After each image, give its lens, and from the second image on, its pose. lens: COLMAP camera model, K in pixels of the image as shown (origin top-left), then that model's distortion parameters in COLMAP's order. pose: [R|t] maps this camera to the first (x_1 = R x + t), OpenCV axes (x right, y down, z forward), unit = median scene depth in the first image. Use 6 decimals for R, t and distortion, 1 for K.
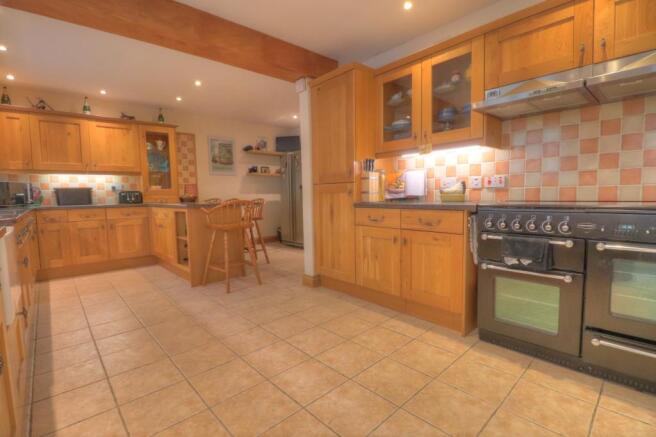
lens RADIAL K [[304.5, 0, 328.8], [0, 304.5, 217.2], [0, 0, 1]] dist [-0.010781, -0.003446]
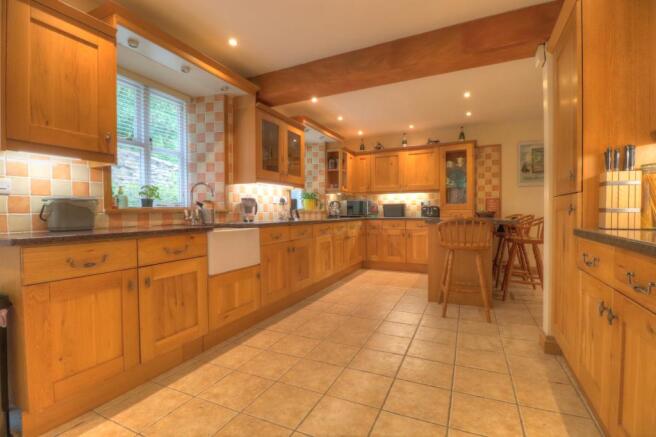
lens RADIAL K [[304.5, 0, 328.0], [0, 304.5, 217.6], [0, 0, 1]] dist [-0.010781, -0.003446]
pose [[0.372662, 0.031423, -0.927435, 0.358786], [-0.069172, 0.997587, 0.006005, -0.031280], [0.925385, 0.061915, 0.373937, 0.292248]]
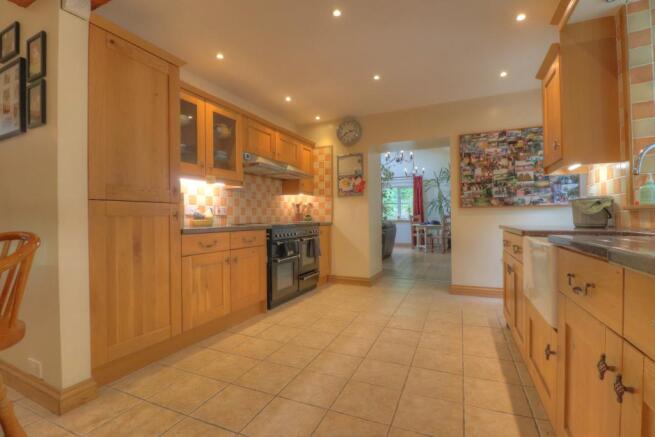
lens RADIAL K [[304.1, 0, 328.8], [0, 304.1, 217.9], [0, 0, 1]] dist [-0.010781, -0.003446]
pose [[-0.397853, 0.021889, 0.917188, -0.661538], [0.086328, 0.996173, 0.013673, -0.044304], [-0.913378, 0.084619, -0.398220, 0.790340]]
